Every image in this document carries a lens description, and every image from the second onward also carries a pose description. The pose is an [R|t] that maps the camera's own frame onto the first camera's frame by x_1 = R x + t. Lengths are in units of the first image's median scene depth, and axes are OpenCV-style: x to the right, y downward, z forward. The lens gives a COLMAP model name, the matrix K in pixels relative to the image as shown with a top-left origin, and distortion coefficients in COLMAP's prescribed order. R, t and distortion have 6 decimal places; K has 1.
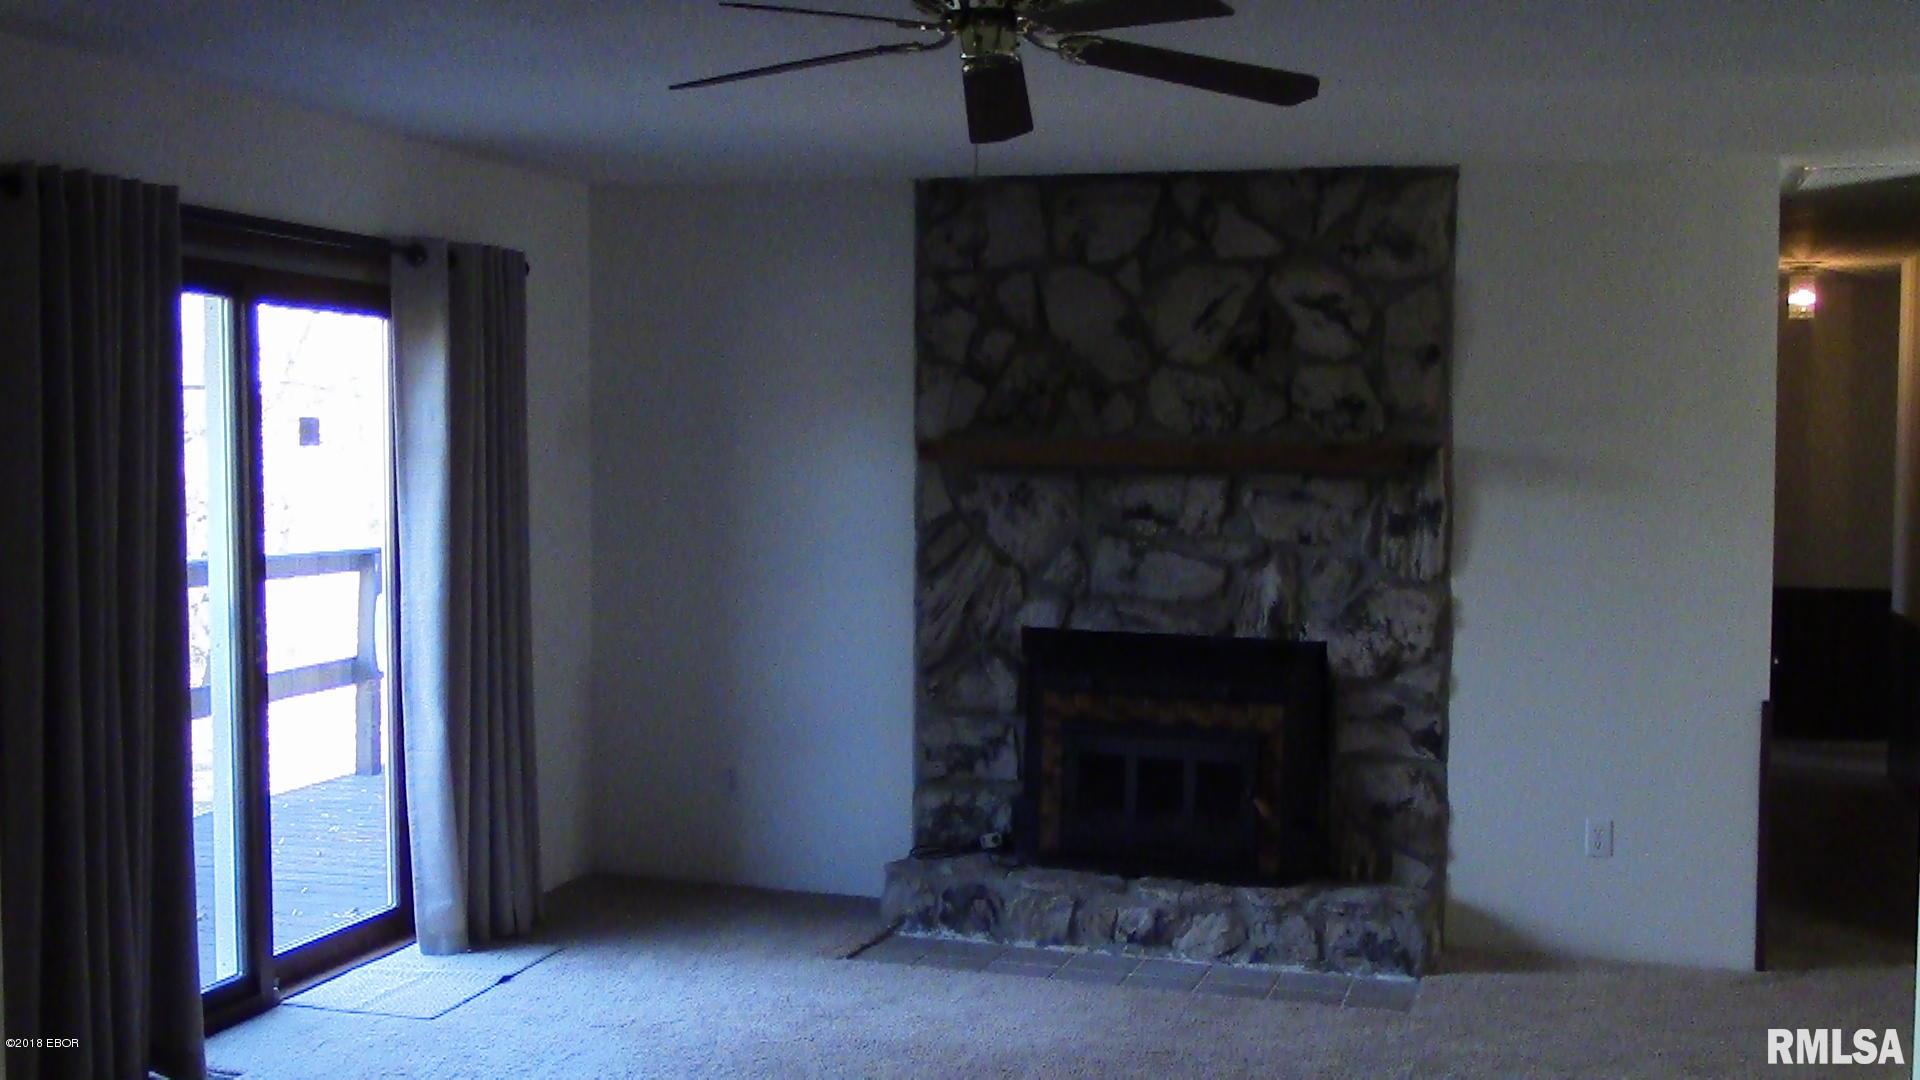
lens RADIAL K [[1994.7, 0, 961.0], [0, 1994.7, 541.6], [0, 0, 1]] dist [-0.015855, 0.000000]
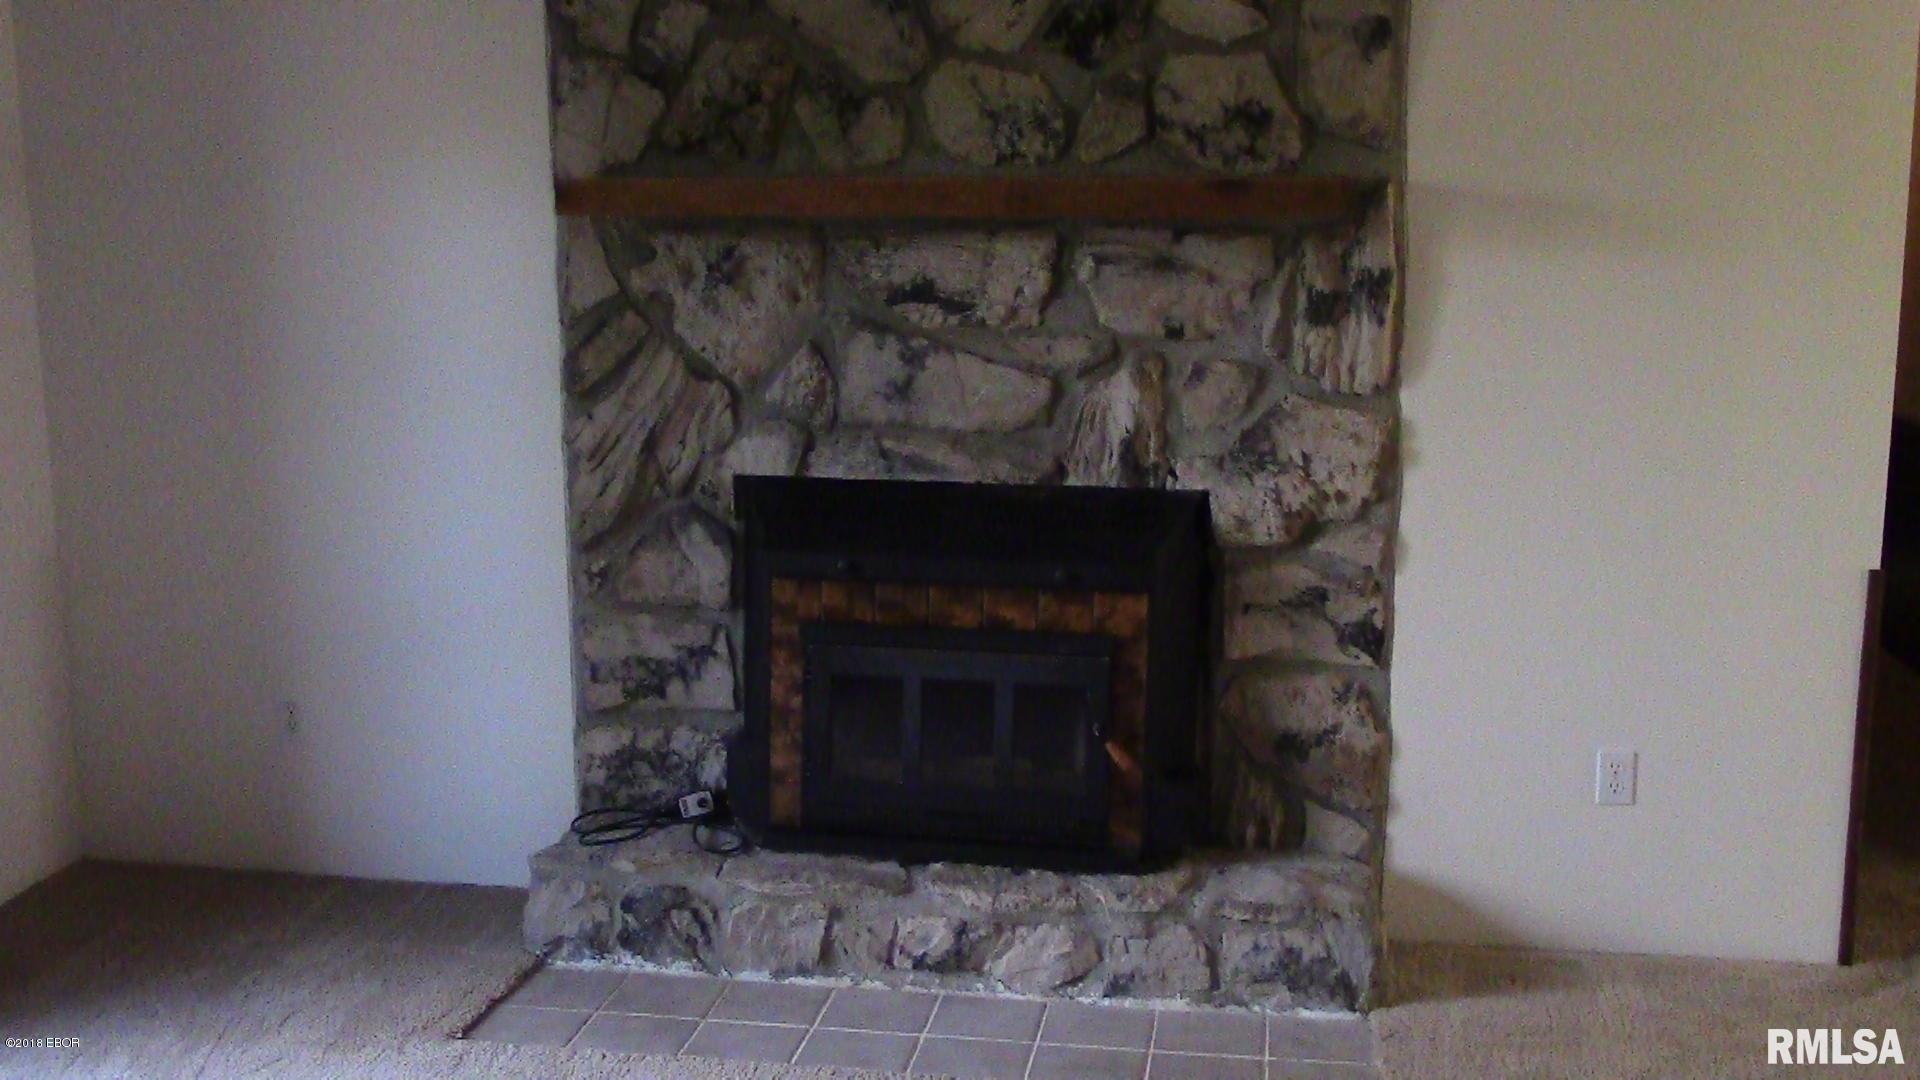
lens RADIAL K [[1994.7, 0, 963.2], [0, 1994.7, 538.2], [0, 0, 1]] dist [-0.015855, 0.000000]
pose [[0.990003, -0.033315, 0.137058, 0.015770], [0.016748, 0.992596, 0.120299, -0.013535], [-0.140051, -0.116801, 0.983231, 0.375176]]
